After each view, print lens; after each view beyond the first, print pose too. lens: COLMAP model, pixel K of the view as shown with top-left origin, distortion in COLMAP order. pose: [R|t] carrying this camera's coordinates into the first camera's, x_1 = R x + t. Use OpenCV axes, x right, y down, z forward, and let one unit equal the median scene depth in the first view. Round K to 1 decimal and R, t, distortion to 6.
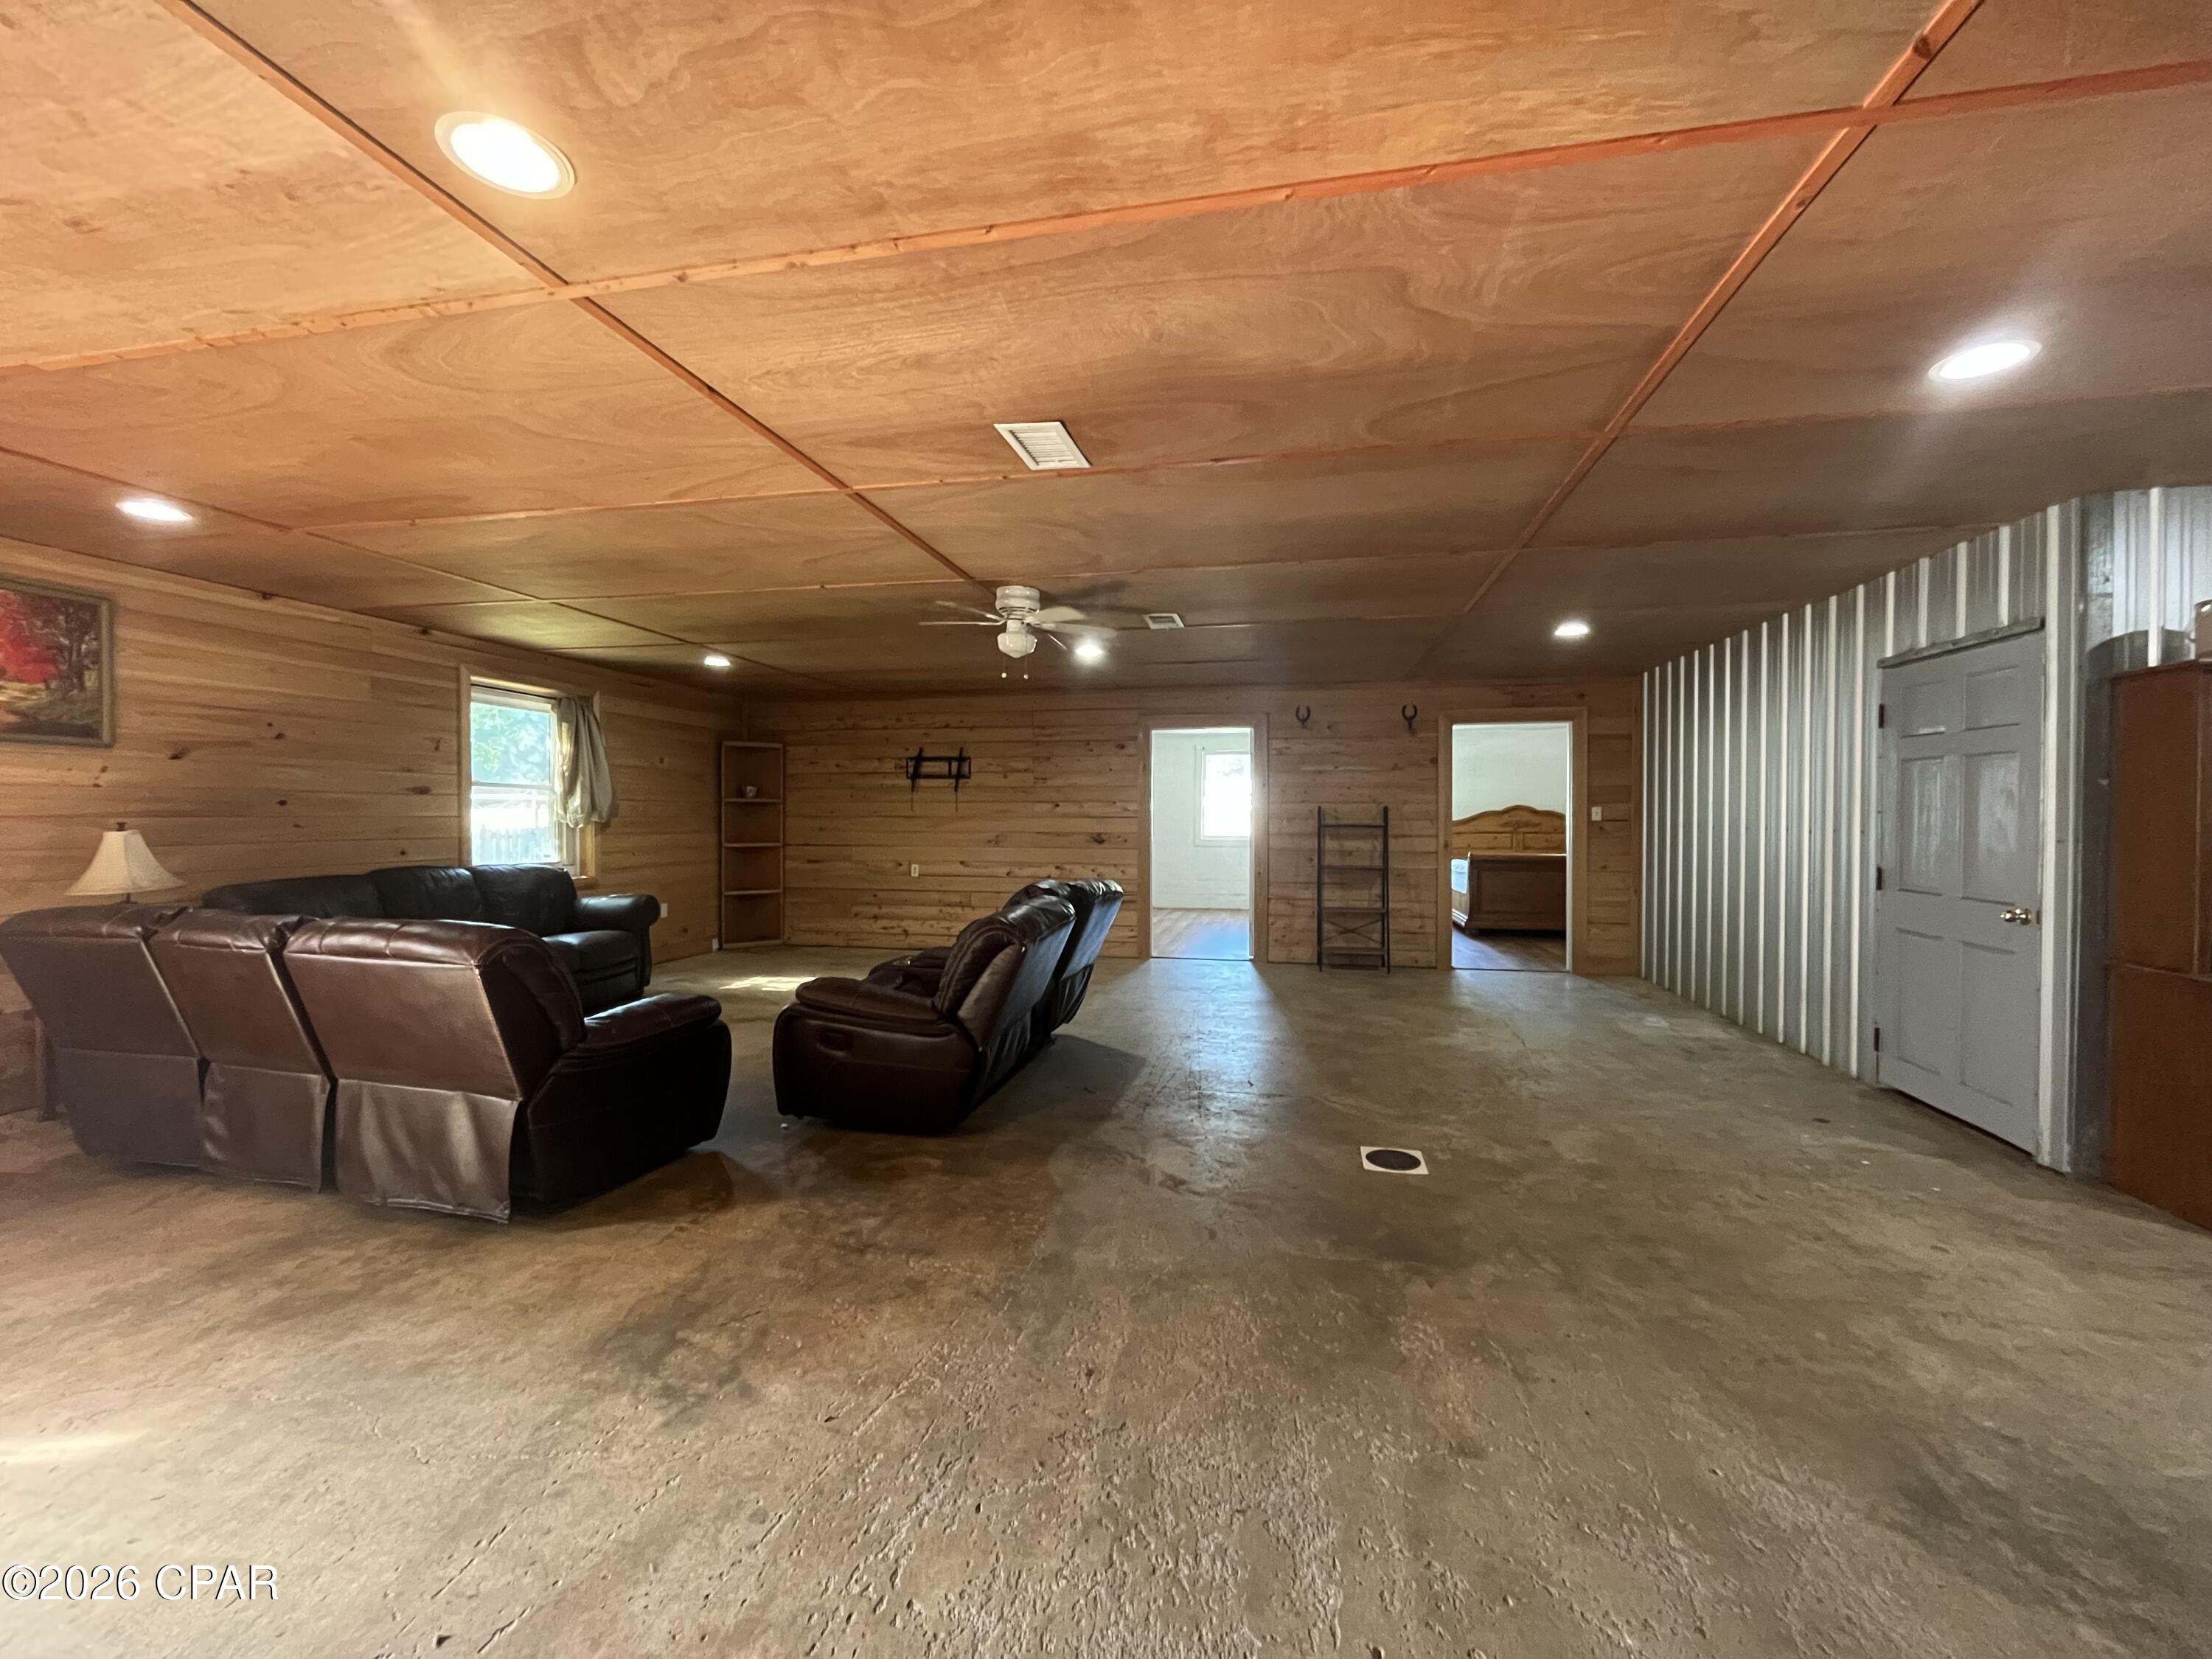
lens RADIAL K [[894.8, 0, 1107.6], [0, 894.8, 834.9], [0, 0, 1]] dist [-0.009914, 0.000224]
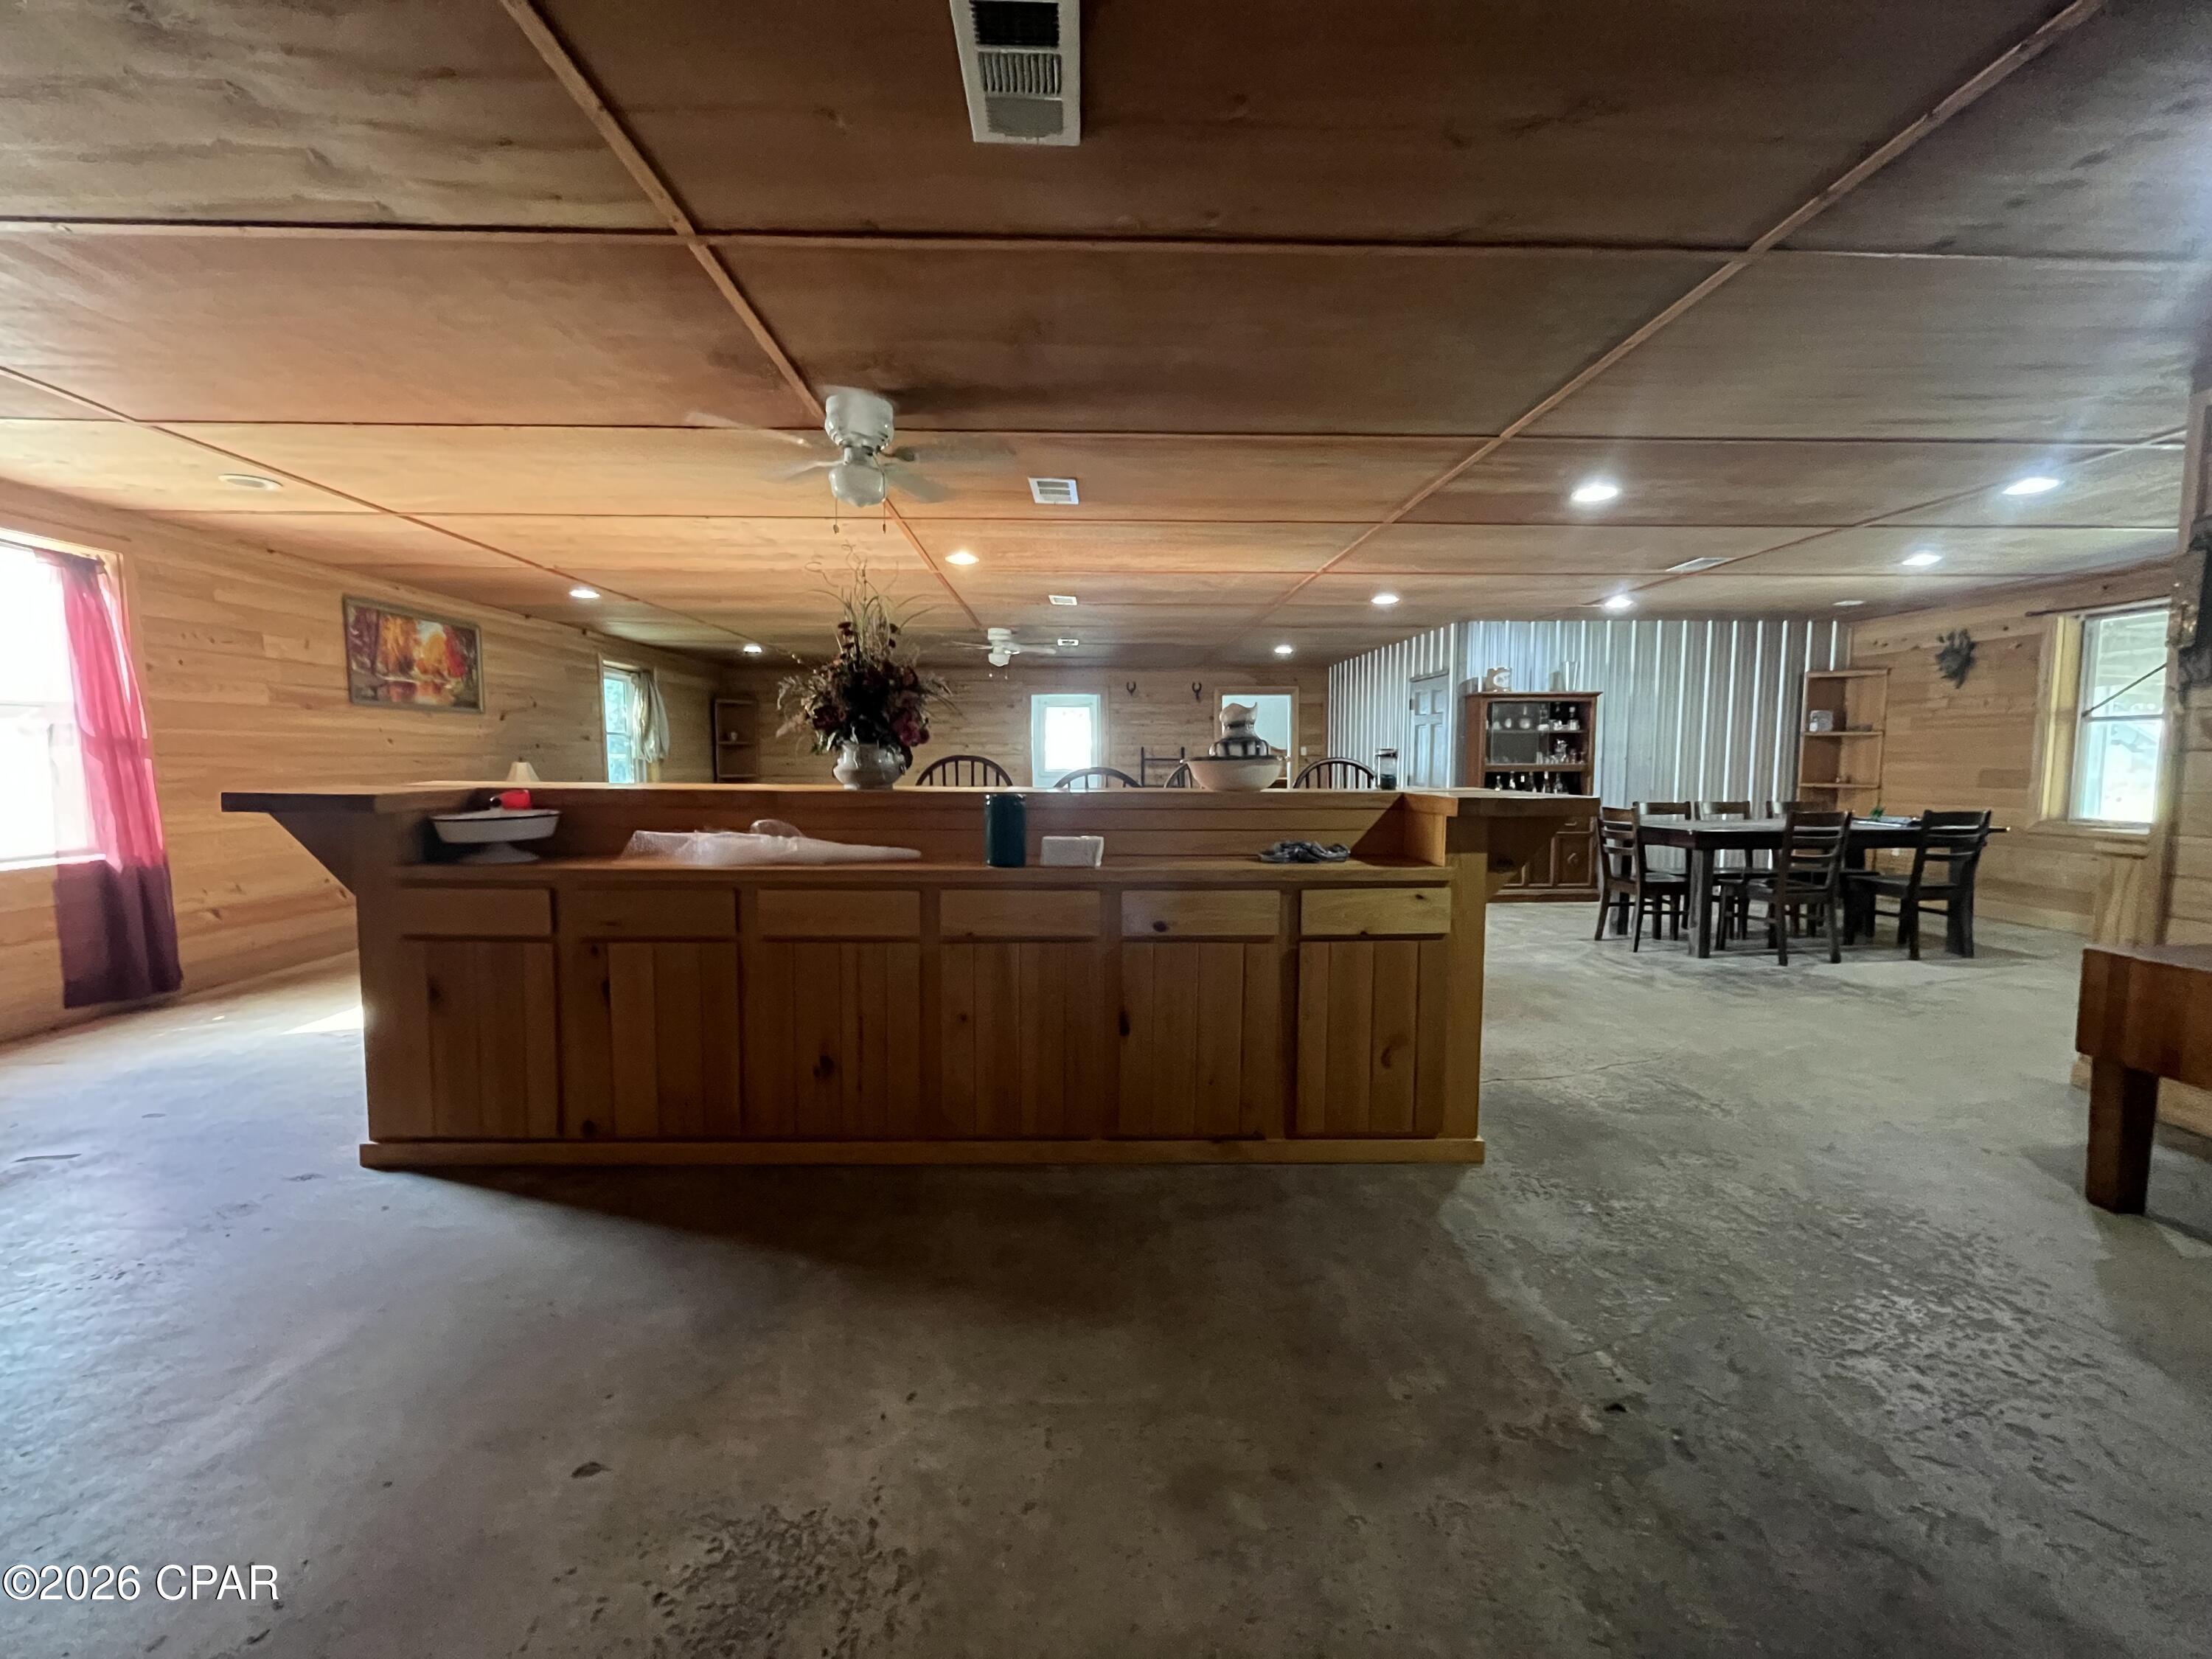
lens RADIAL K [[894.8, 0, 1102.1], [0, 894.8, 837.7], [0, 0, 1]] dist [-0.009914, 0.000224]
pose [[0.973362, -0.024685, 0.227941, -0.315879], [0.008564, 0.997408, 0.071446, 0.023891], [-0.229114, -0.067590, 0.971050, -0.848788]]
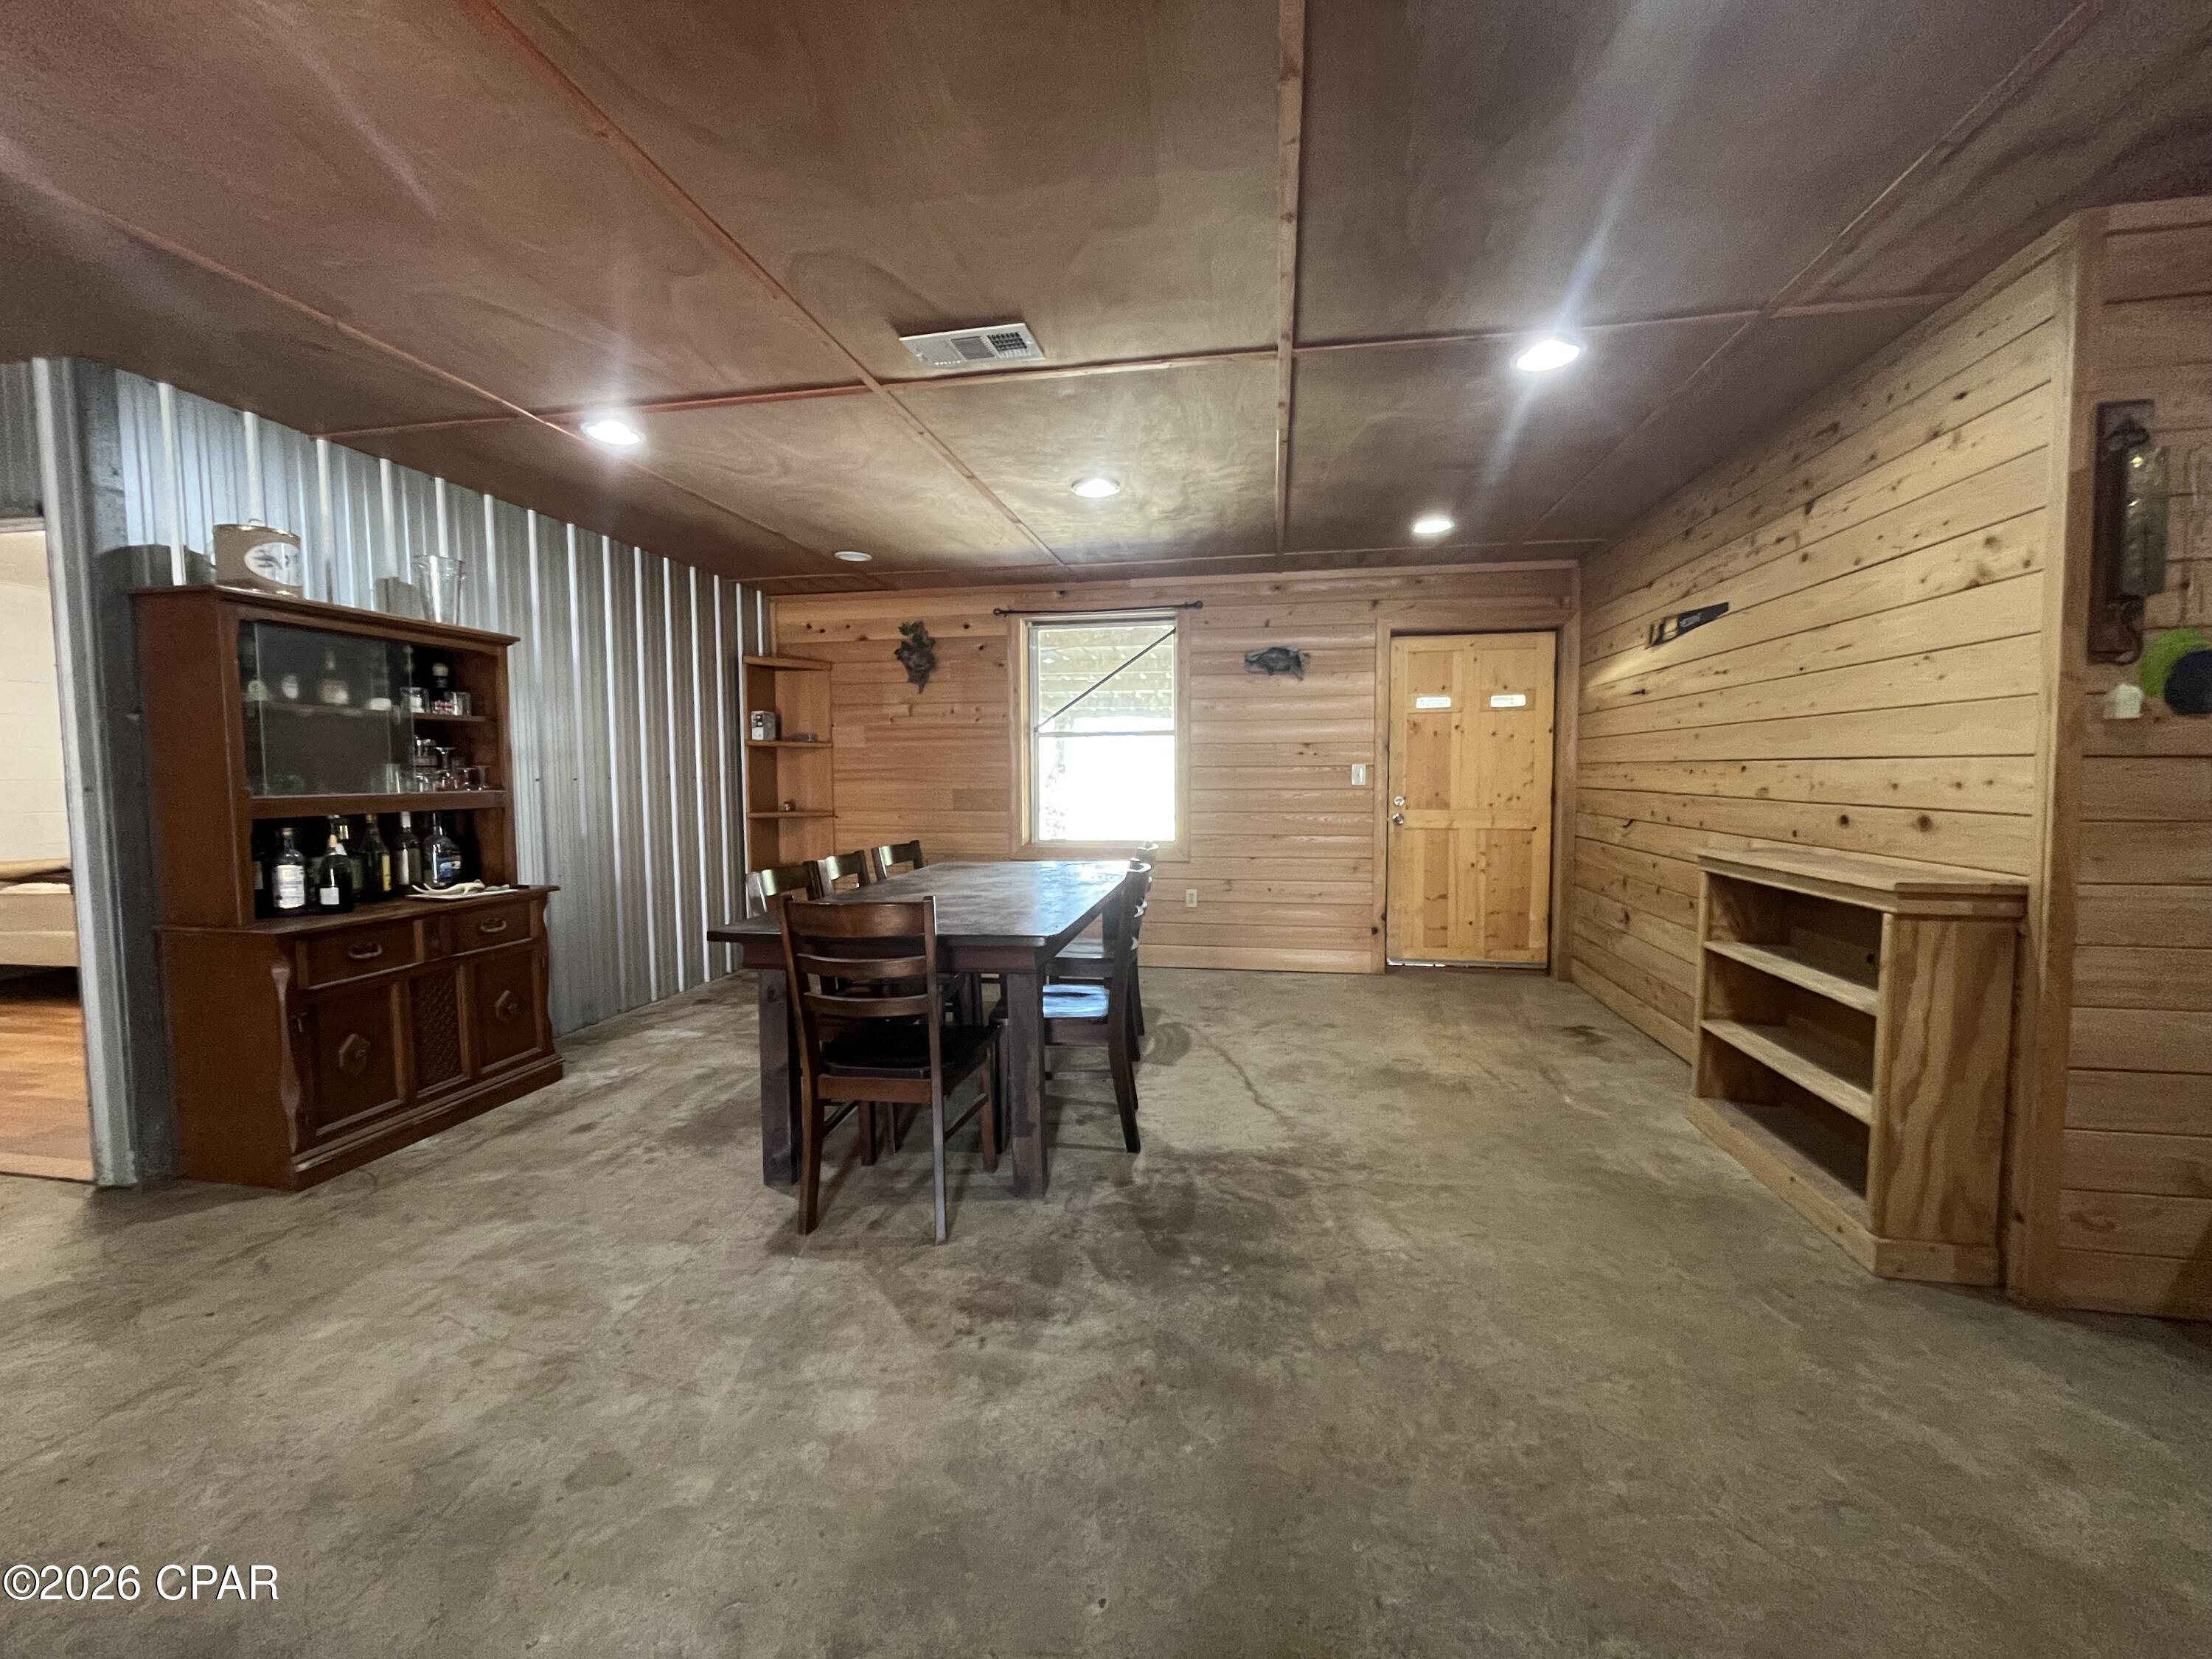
lens RADIAL K [[894.8, 0, 1108.6], [0, 894.8, 838.7], [0, 0, 1]] dist [-0.009914, 0.000224]
pose [[-0.022274, -0.072968, 0.997085, 0.168773], [0.021431, 0.997069, 0.073446, 0.009324], [-0.999522, 0.023005, -0.020645, 0.057884]]
